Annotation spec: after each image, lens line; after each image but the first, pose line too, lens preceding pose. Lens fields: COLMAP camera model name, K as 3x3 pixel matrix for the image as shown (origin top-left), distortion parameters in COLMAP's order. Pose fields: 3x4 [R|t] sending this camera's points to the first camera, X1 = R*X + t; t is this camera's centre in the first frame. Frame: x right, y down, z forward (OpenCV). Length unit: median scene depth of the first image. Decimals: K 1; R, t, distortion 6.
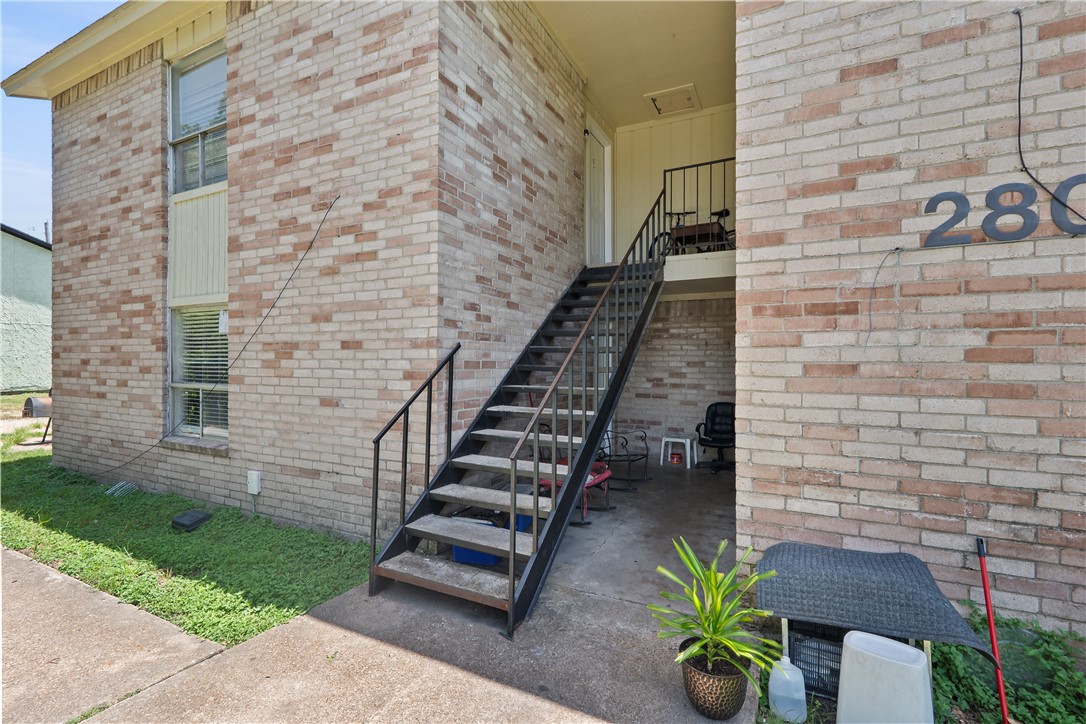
lens RADIAL K [[504.4, 0, 543.3], [0, 504.4, 364.0], [0, 0, 1]] dist [-0.001074, -0.001077]
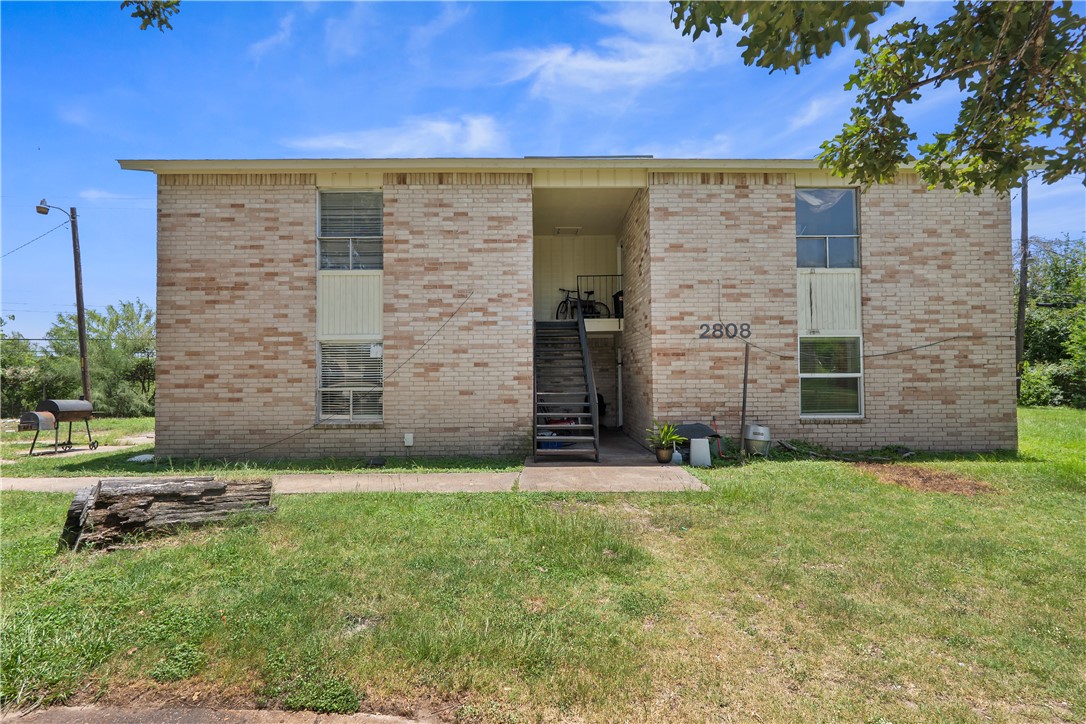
lens RADIAL K [[504.4, 0, 541.7], [0, 504.4, 363.3], [0, 0, 1]] dist [-0.001074, -0.001077]
pose [[0.876270, -0.001320, 0.481819, -1.192352], [0.015858, 0.999533, -0.026102, 0.015793], [-0.481560, 0.030513, 0.875882, -0.973471]]
